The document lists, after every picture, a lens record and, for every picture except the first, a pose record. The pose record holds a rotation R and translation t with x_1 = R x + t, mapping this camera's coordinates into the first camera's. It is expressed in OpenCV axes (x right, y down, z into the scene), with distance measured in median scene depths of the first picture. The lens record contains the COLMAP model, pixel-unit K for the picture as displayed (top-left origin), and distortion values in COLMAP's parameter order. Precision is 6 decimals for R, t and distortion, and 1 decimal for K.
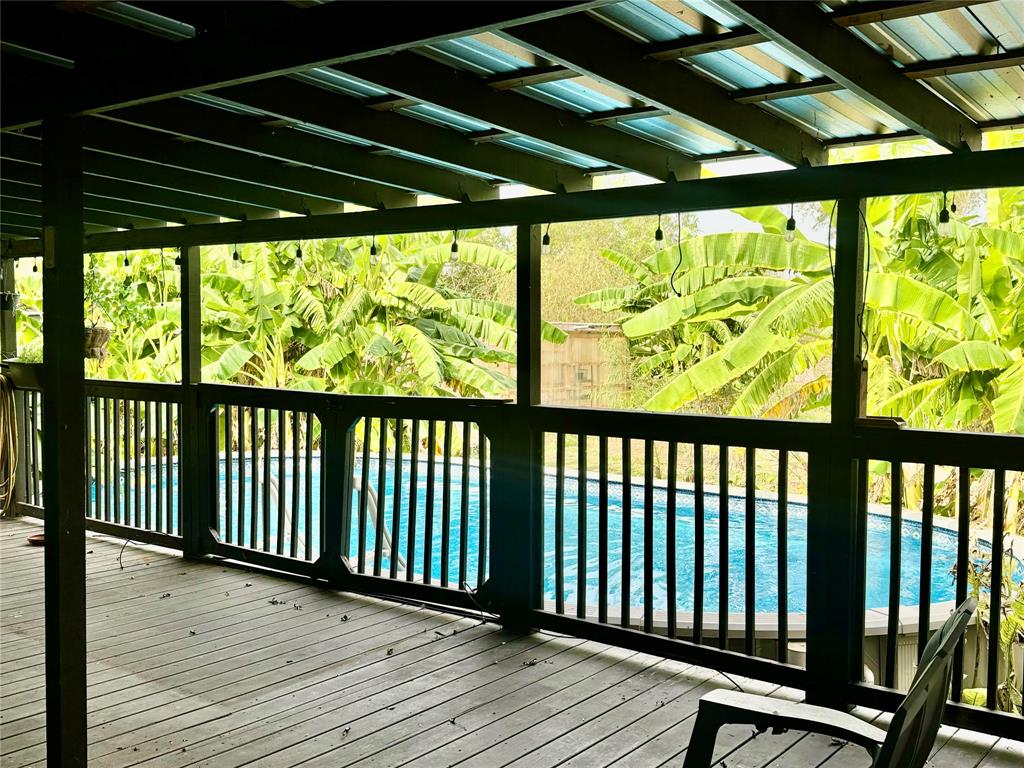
lens RADIAL K [[1034.2, 0, 512.0], [0, 1034.2, 384.0], [0, 0, 1]] dist [0.006297, 0.003617]
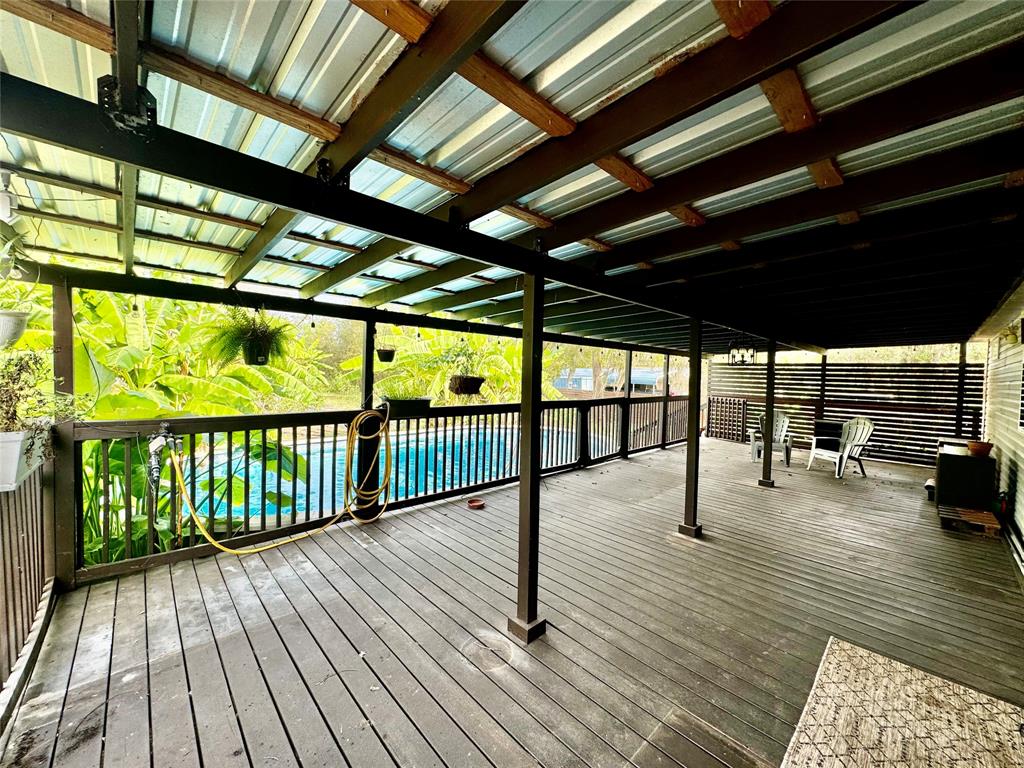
lens RADIAL K [[404.1, 0, 512.0], [0, 404.1, 384.0], [0, 0, 1]] dist [0.000514, 0.000009]
pose [[0.173361, -0.027370, 0.984478, -1.158879], [0.042875, 0.998876, 0.020221, -0.056471], [-0.983925, 0.038704, 0.174340, 0.887284]]
